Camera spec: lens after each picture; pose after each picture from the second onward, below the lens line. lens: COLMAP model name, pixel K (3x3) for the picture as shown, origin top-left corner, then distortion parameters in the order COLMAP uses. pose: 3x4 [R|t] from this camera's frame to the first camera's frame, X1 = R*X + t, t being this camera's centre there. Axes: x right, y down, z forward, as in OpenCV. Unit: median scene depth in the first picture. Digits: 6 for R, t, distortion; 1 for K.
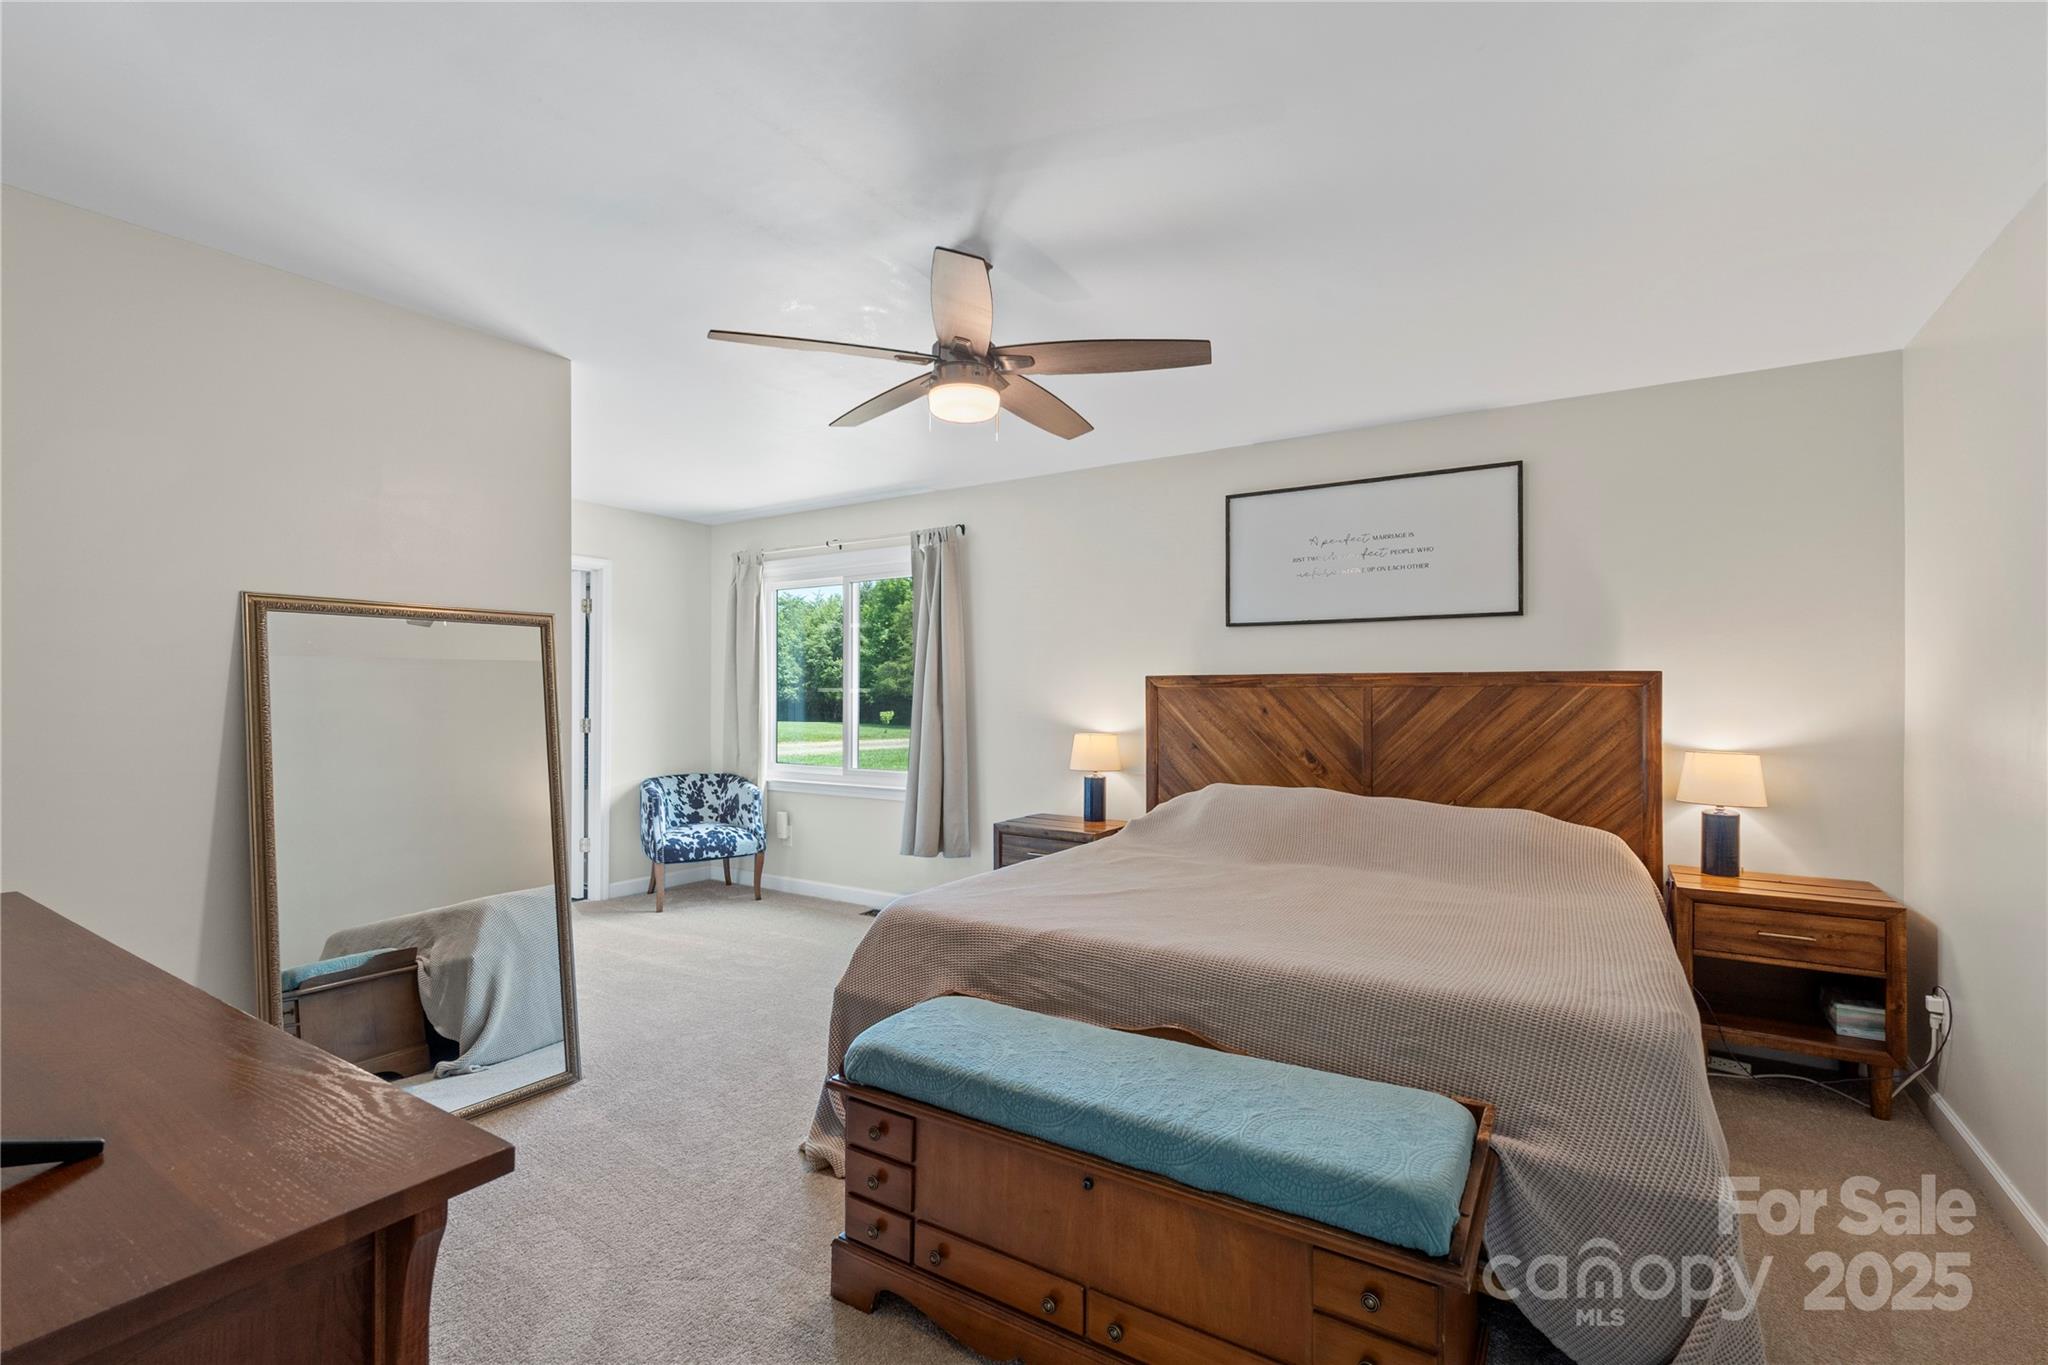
lens RADIAL K [[917.2, 0, 1026.3], [0, 917.2, 688.0], [0, 0, 1]] dist [-0.001752, -0.000266]
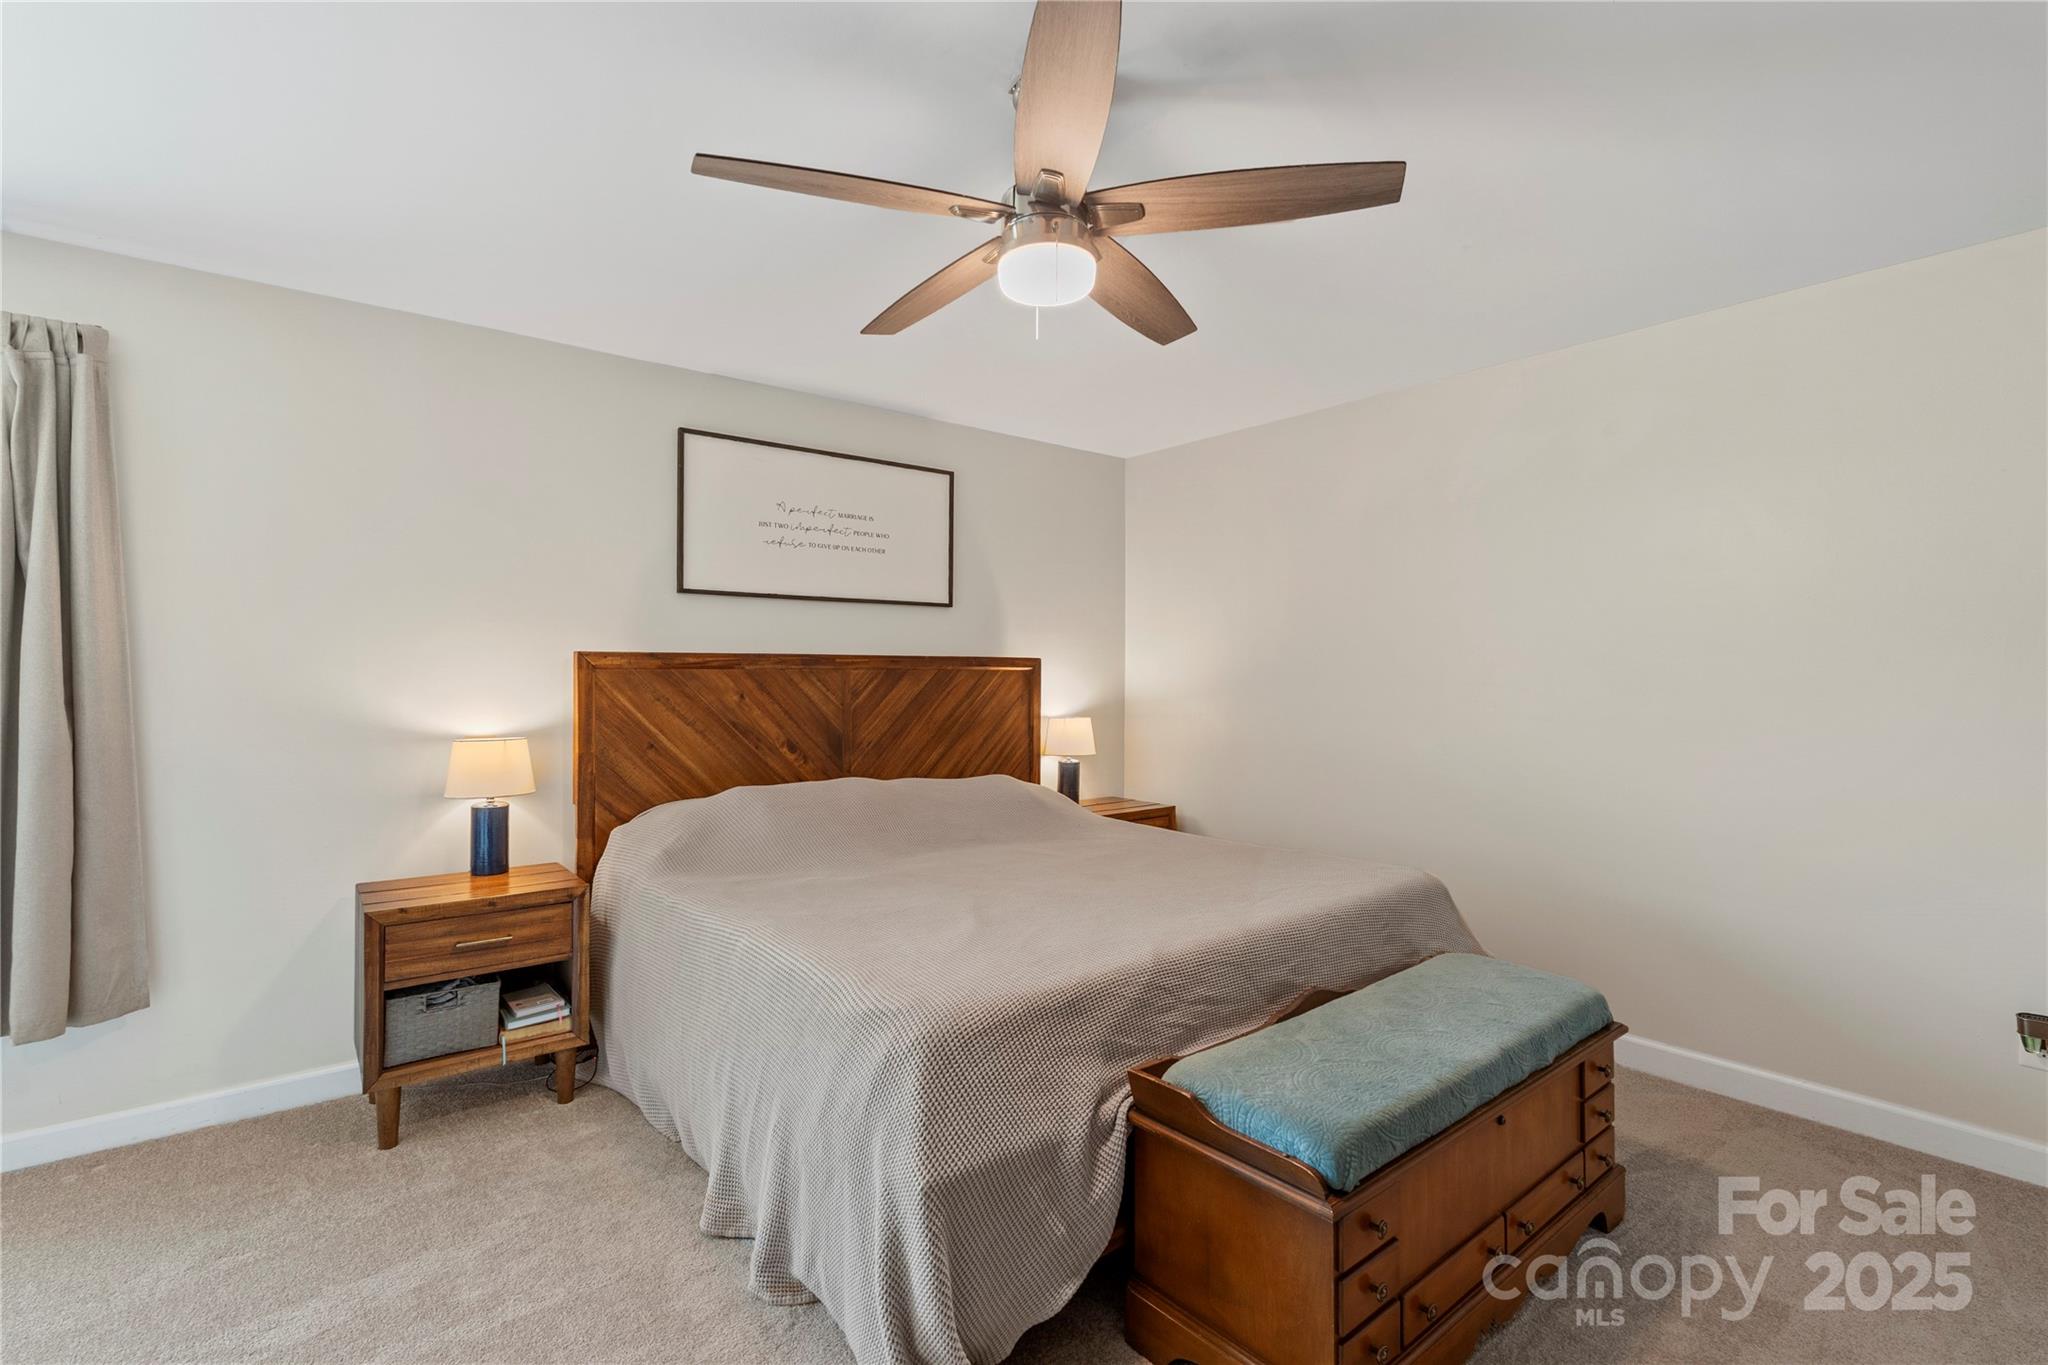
lens RADIAL K [[917.2, 0, 1026.3], [0, 917.2, 688.0], [0, 0, 1]] dist [-0.001752, -0.000266]
pose [[0.336294, -0.010126, 0.941703, -0.478182], [0.000340, 0.999943, 0.010631, 0.008541], [-0.941757, -0.003255, 0.336278, 0.499299]]
